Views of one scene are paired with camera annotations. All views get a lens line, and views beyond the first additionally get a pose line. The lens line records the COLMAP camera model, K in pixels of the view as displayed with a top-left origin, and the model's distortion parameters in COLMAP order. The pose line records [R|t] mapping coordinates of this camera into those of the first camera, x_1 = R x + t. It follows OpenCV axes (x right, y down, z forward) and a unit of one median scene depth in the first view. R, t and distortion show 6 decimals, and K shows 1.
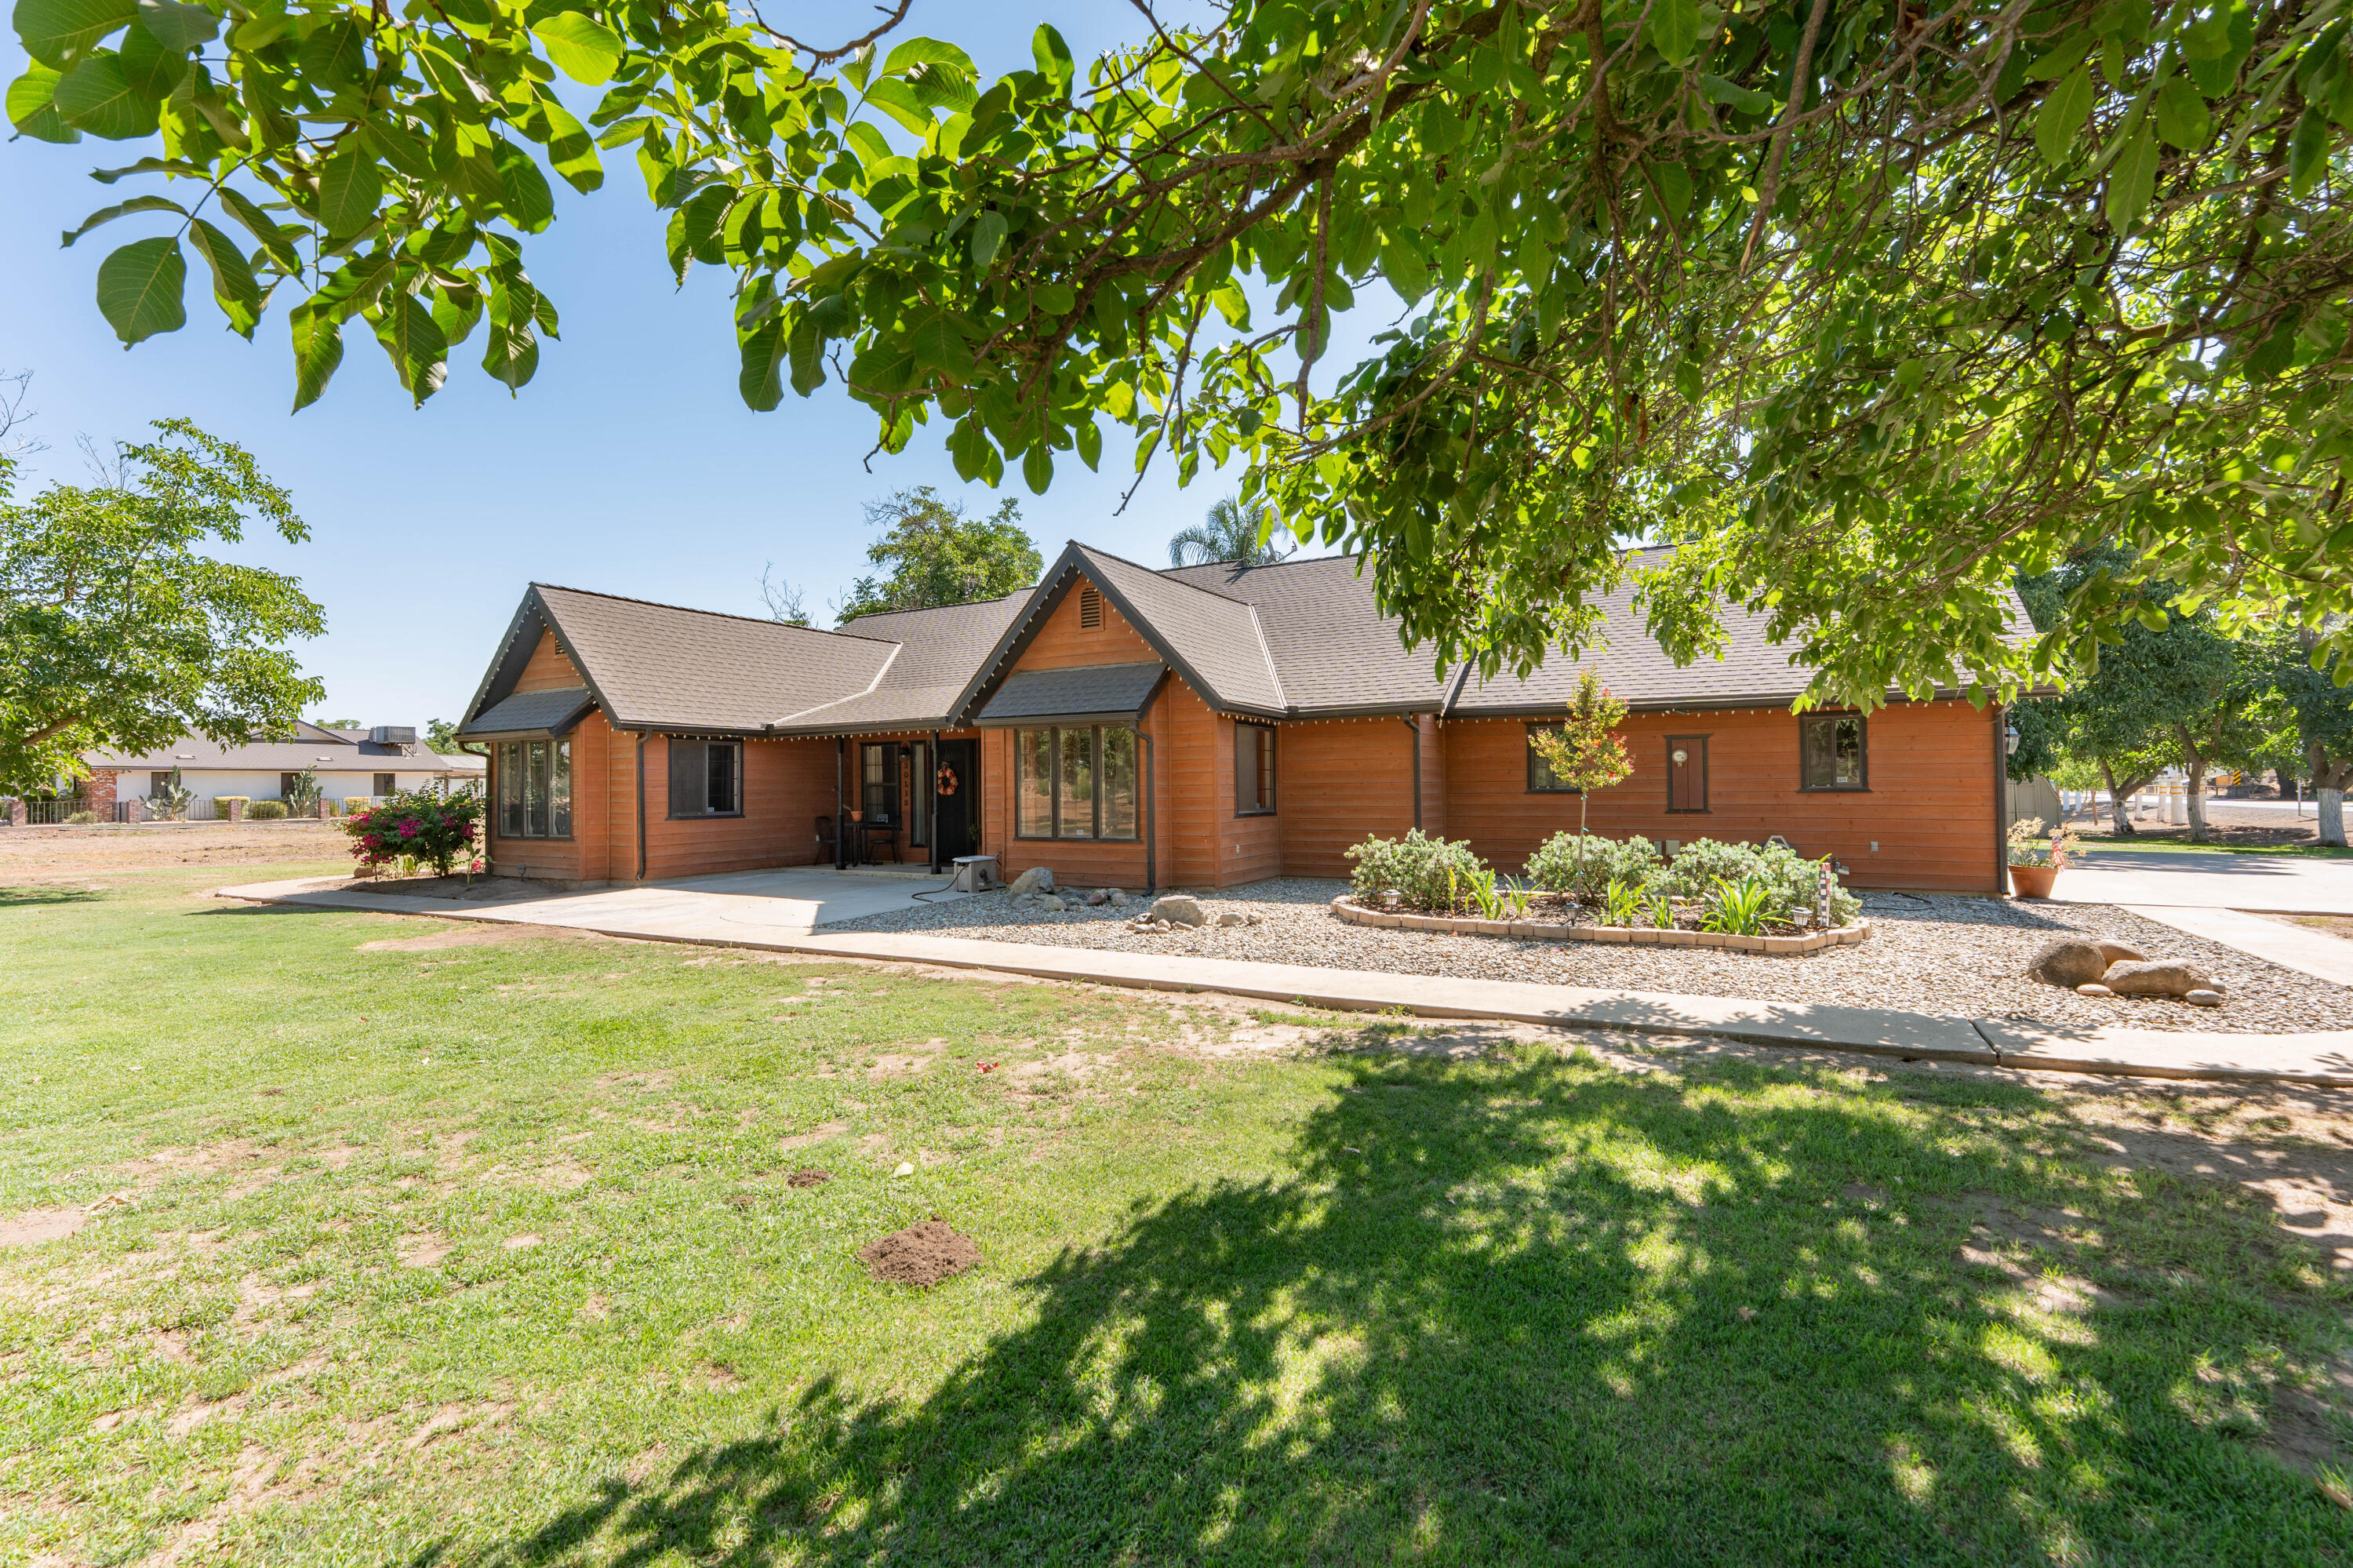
lens RADIAL K [[918.0, 0, 1176.5], [0, 918.0, 784.0], [0, 0, 1]] dist [0.001247, 0.000059]
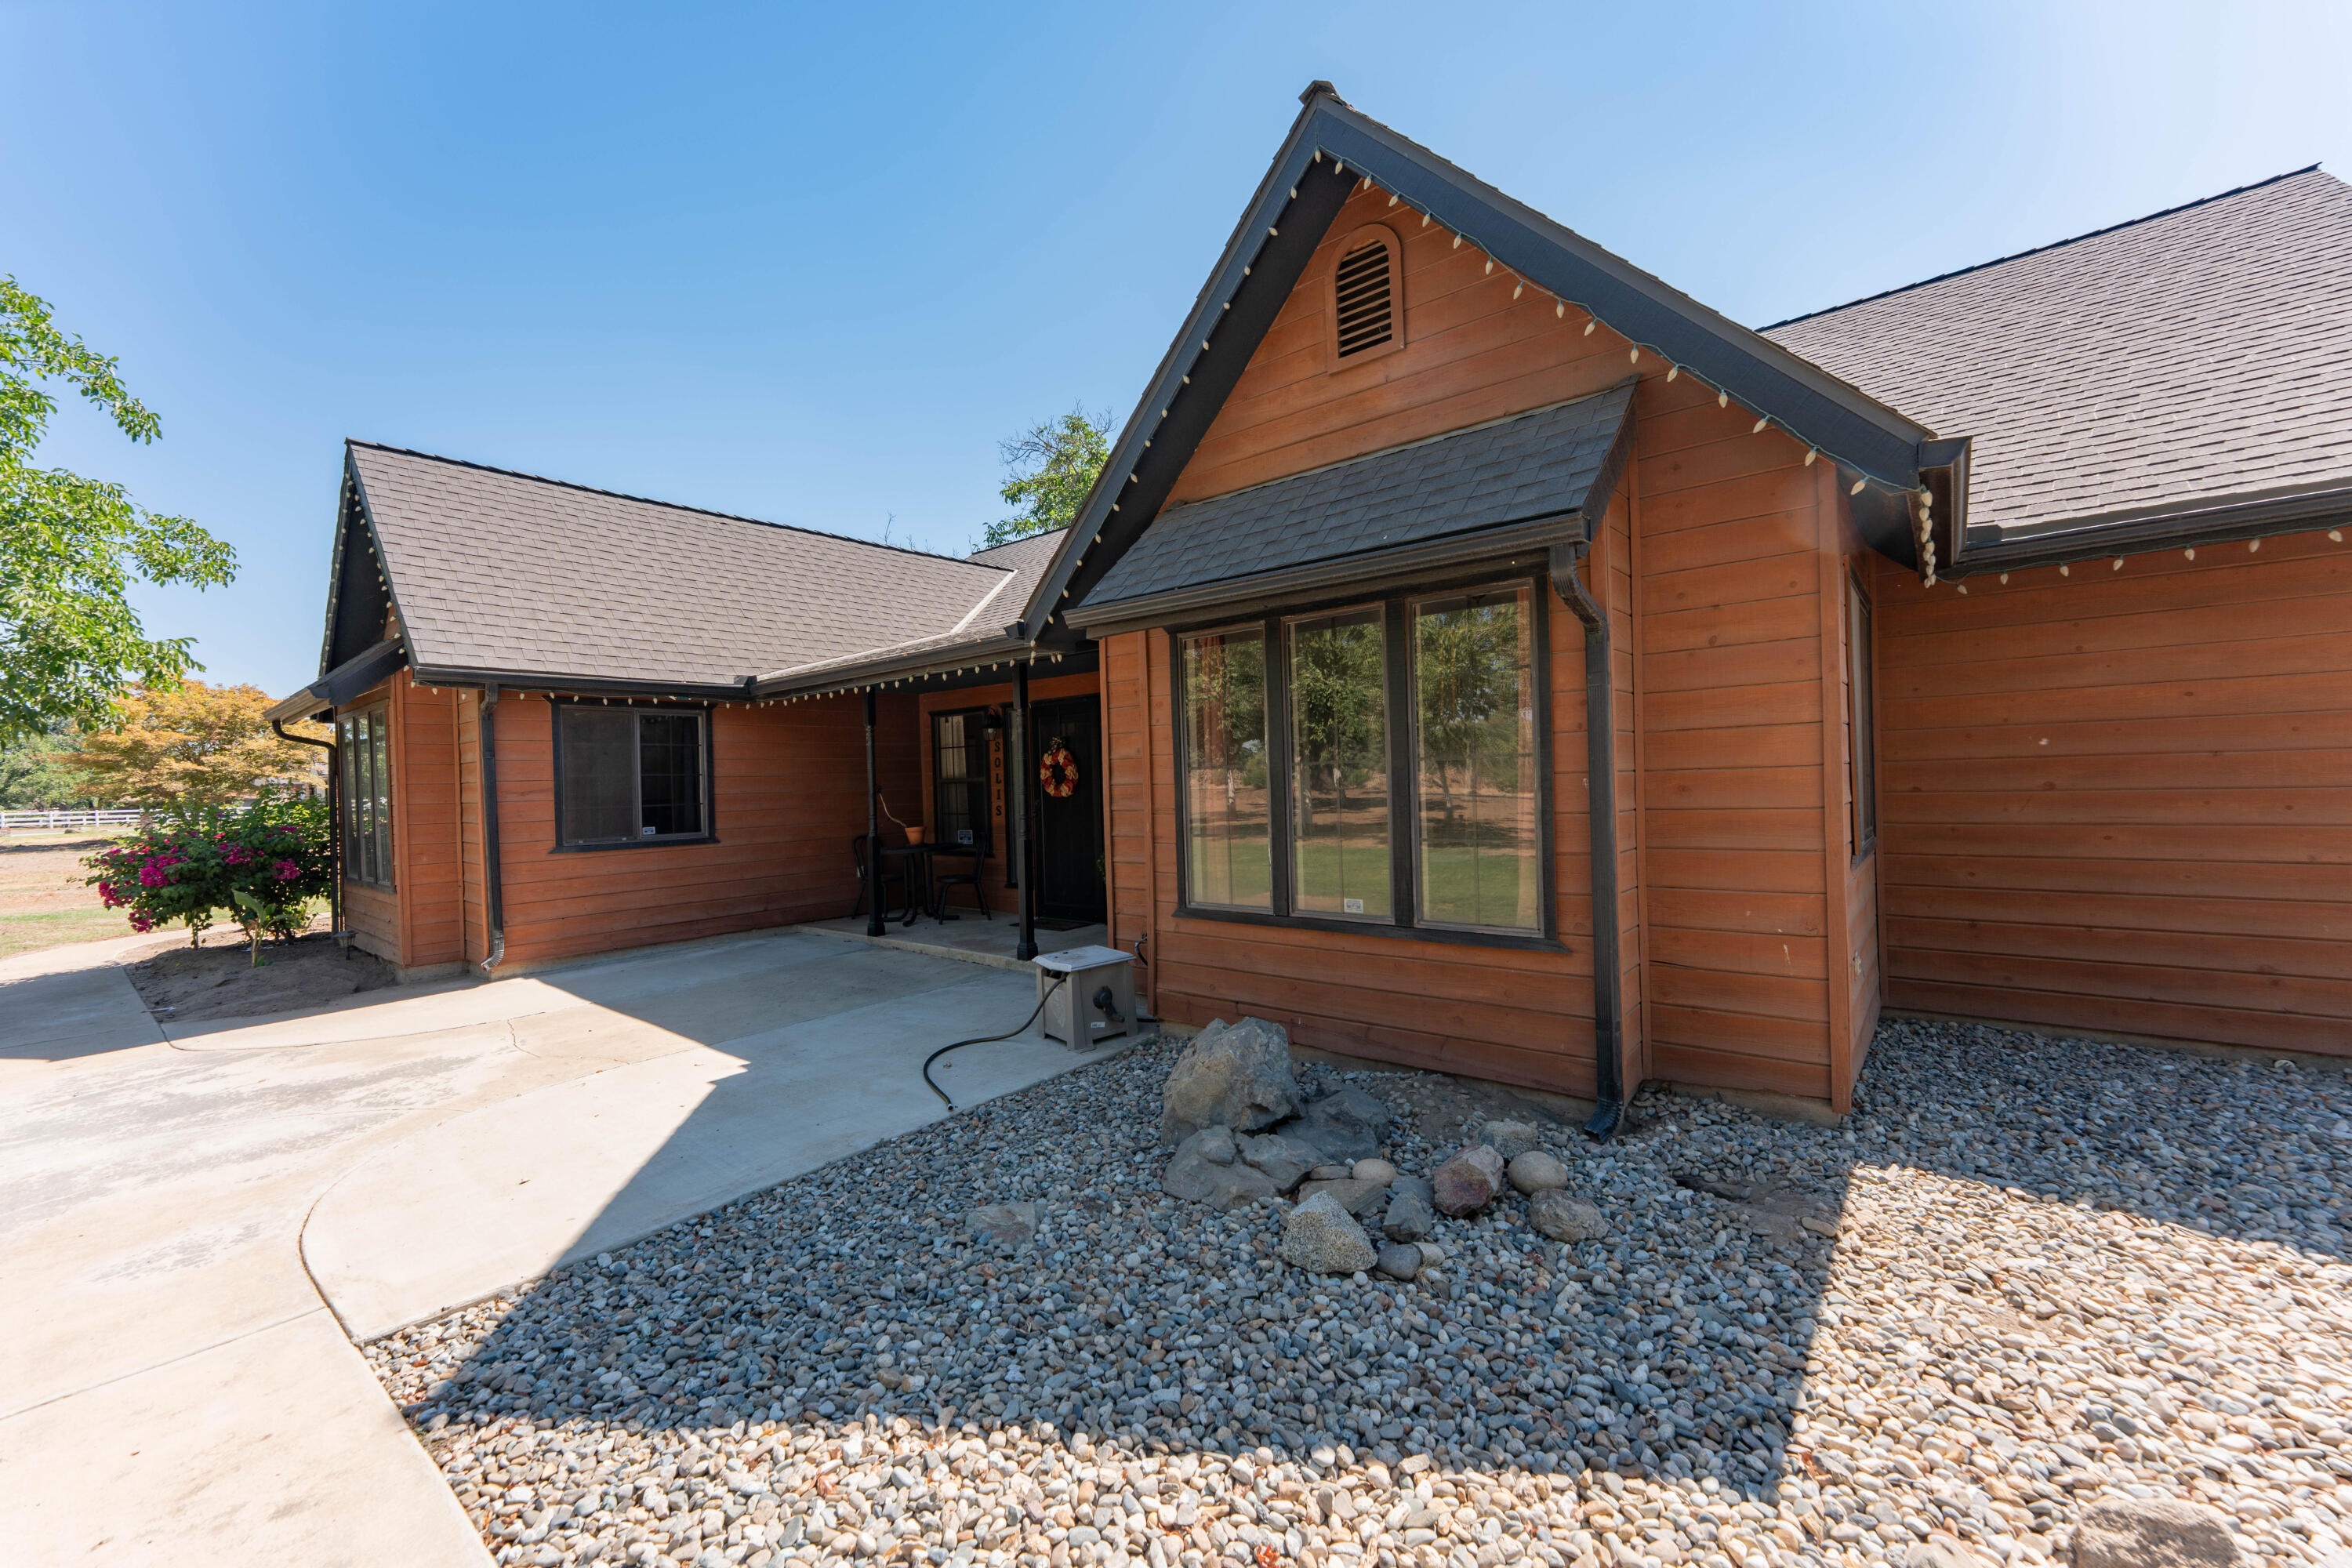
lens RADIAL K [[917.6, 0, 1176.0], [0, 917.6, 784.0], [0, 0, 1]] dist [0.001247, 0.000059]
pose [[0.982333, -0.016919, -0.186377, -0.089018], [0.019033, 0.999773, 0.009562, 0.000332], [0.186173, -0.012940, 0.982432, 0.531388]]
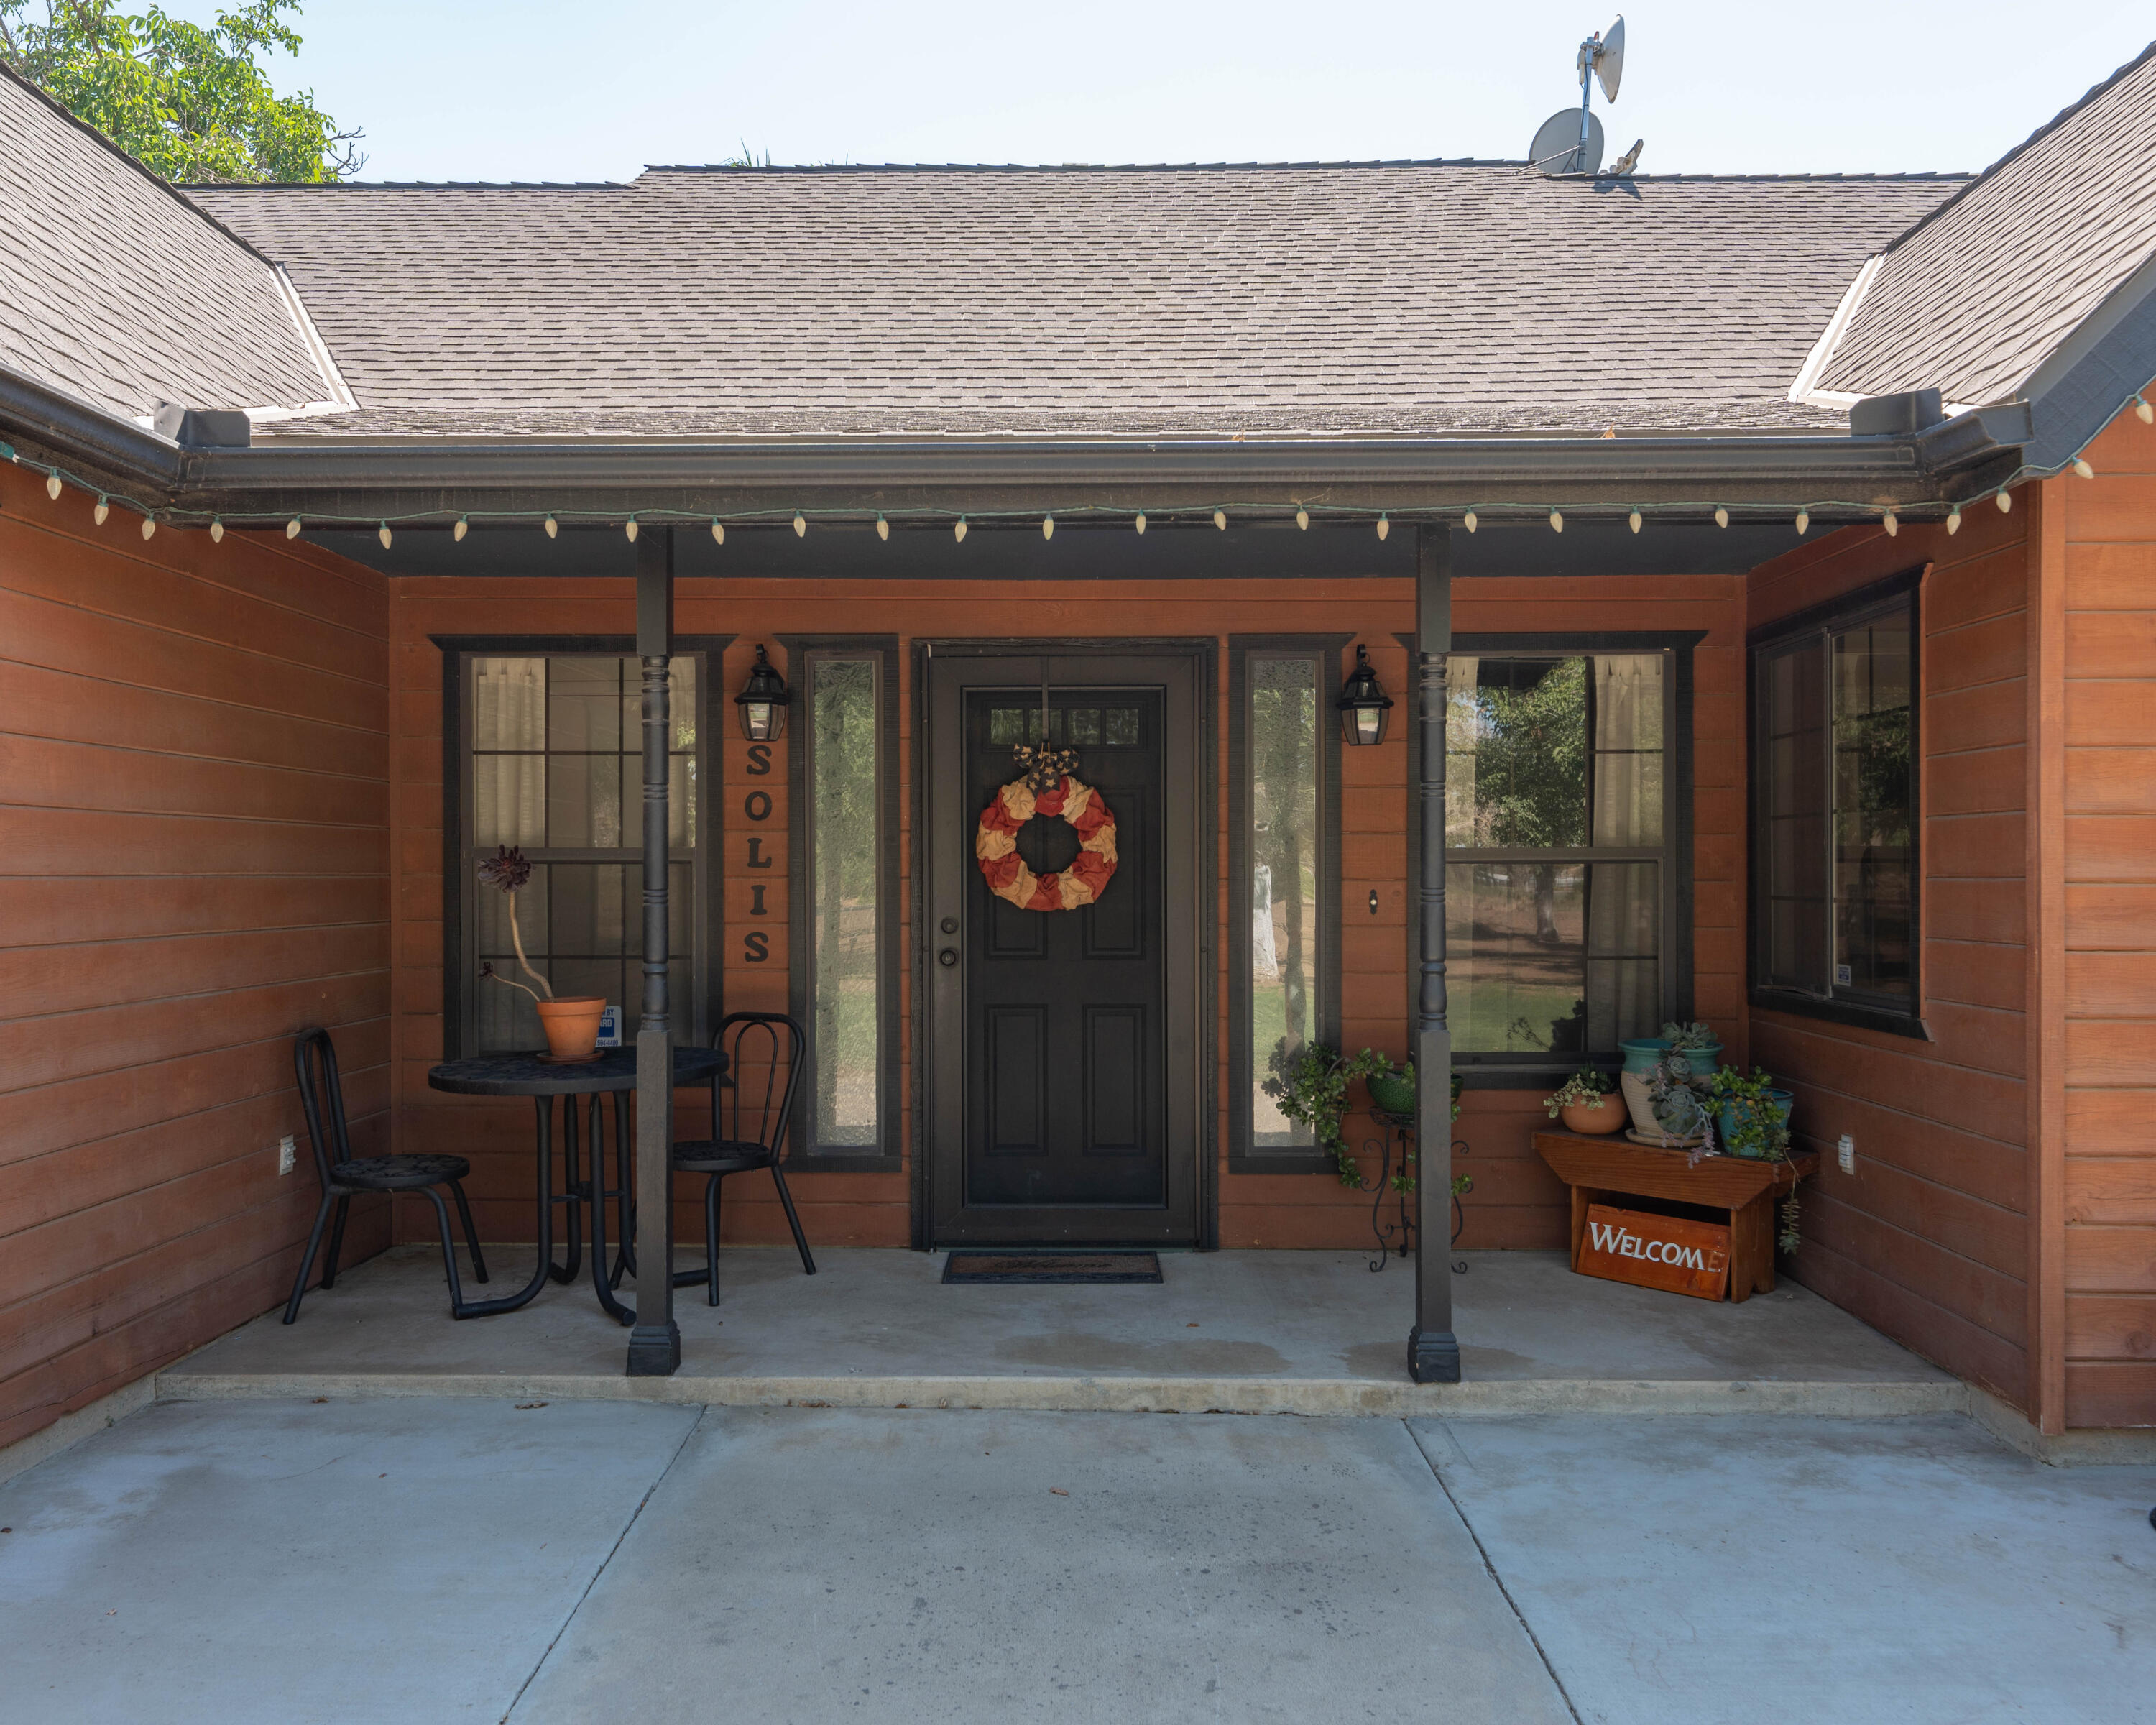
lens RADIAL K [[1647.0, 0, 1078.0], [0, 1647.0, 862.5], [0, 0, 1]] dist [0.002239, 0.001103]
pose [[0.870439, 0.011639, 0.492138, -0.480556], [-0.008459, 0.999926, -0.008687, 0.005562], [-0.492203, 0.003399, 0.870474, 0.768466]]
